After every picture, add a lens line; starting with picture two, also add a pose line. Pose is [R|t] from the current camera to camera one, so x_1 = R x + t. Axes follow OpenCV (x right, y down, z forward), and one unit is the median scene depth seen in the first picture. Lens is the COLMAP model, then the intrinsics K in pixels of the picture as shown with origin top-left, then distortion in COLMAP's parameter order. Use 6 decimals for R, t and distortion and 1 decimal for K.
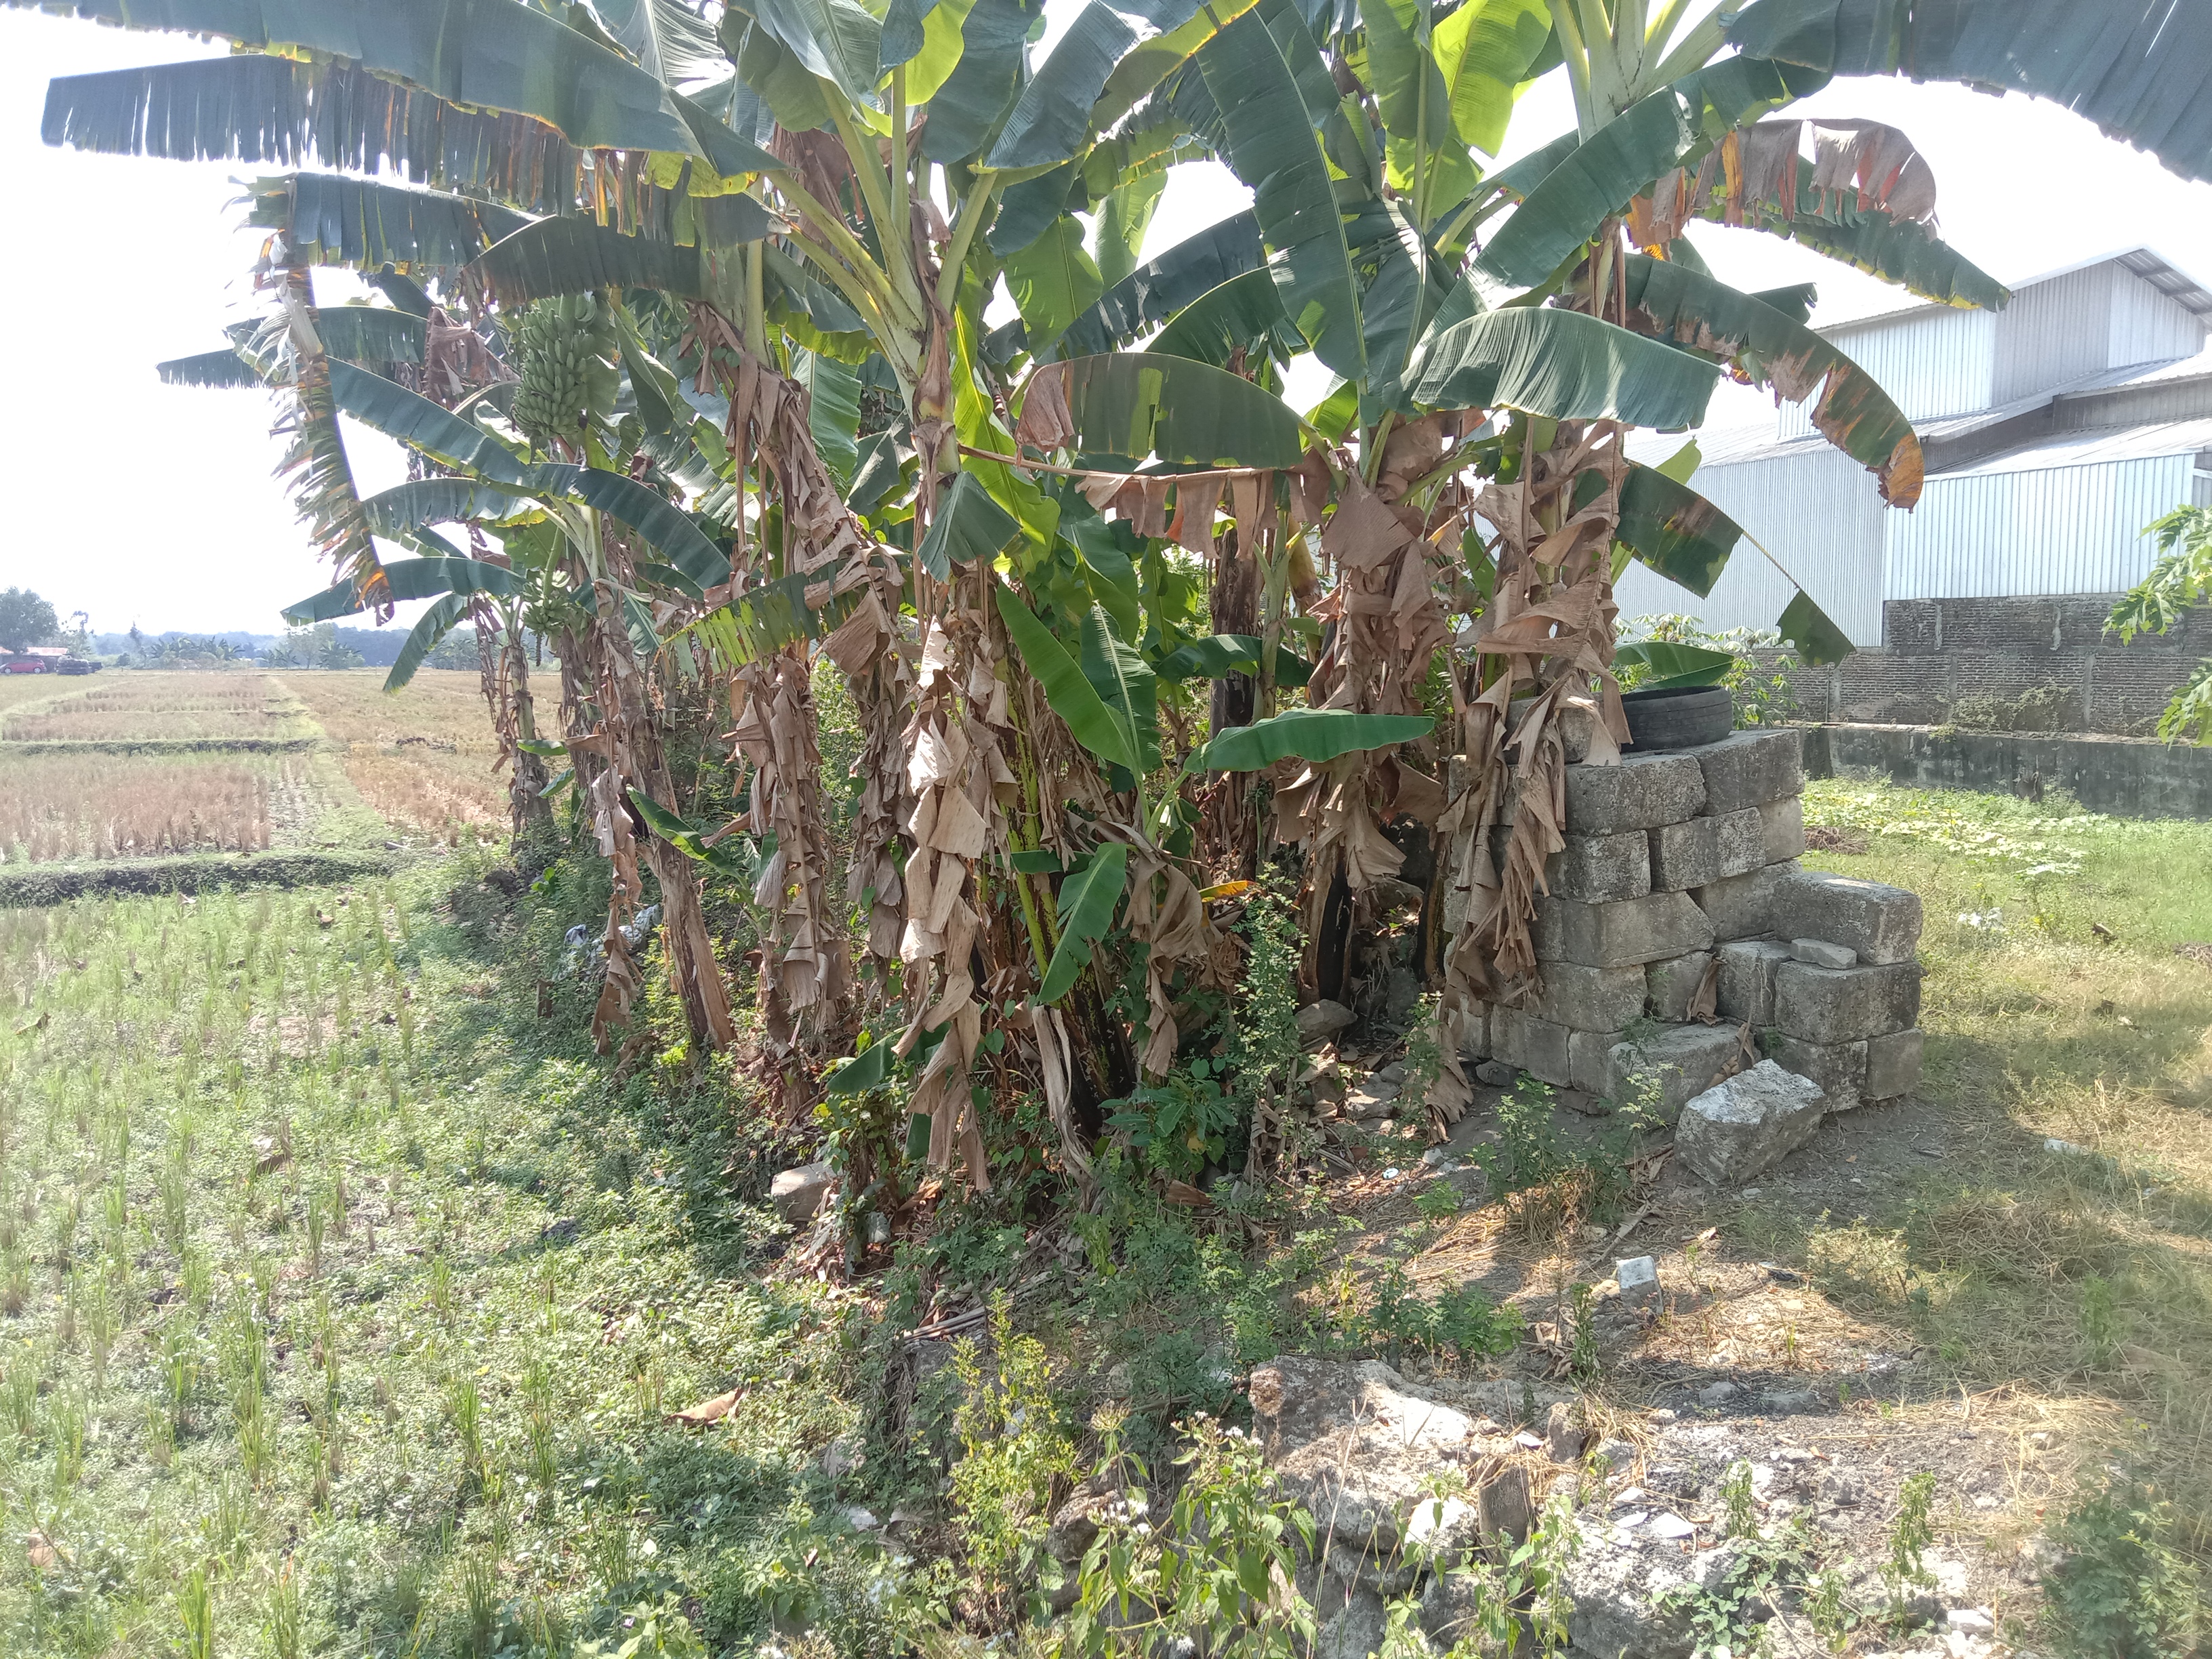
lens RADIAL K [[1644.9, 0, 1097.6], [0, 1644.9, 837.4], [0, 0, 1]] dist [0.063166, -0.135759]
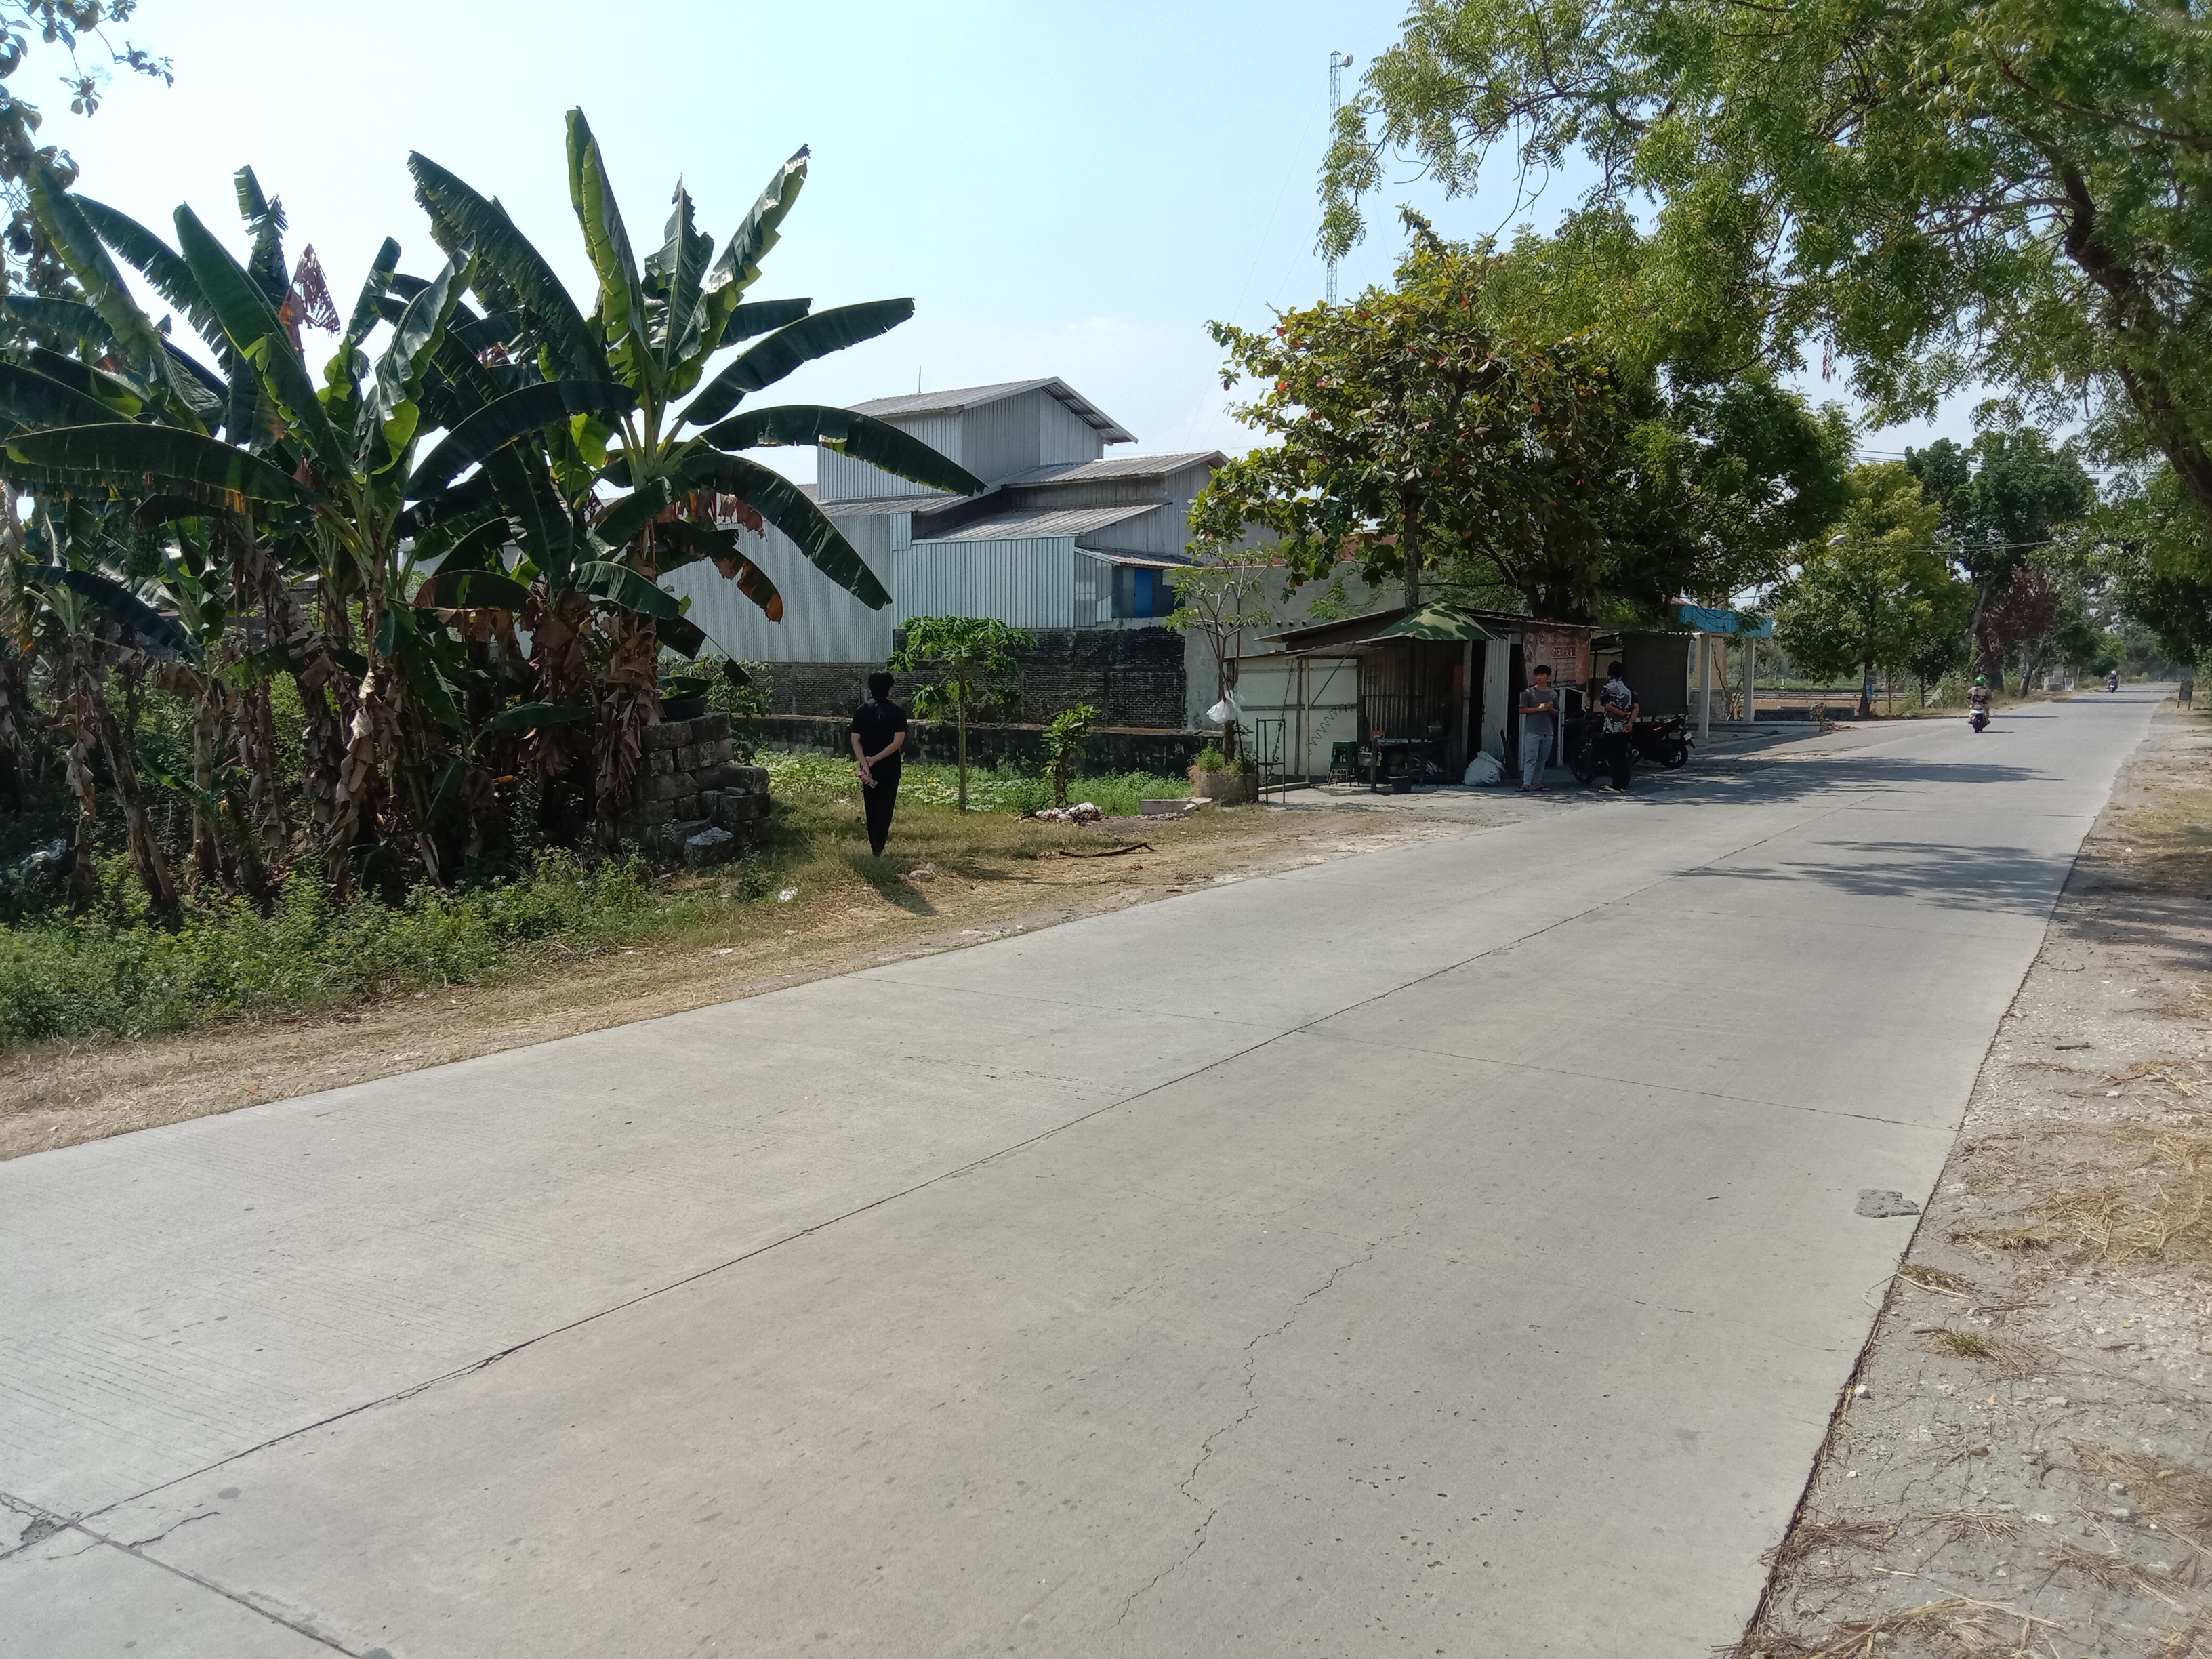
lens RADIAL K [[1644.9, 0, 1097.6], [0, 1644.9, 837.4], [0, 0, 1]] dist [0.063166, -0.135759]
pose [[0.865894, -0.045427, 0.498161, -0.375813], [0.046055, 0.998878, 0.011033, 0.128048], [-0.498103, 0.013389, 0.867014, -1.521097]]
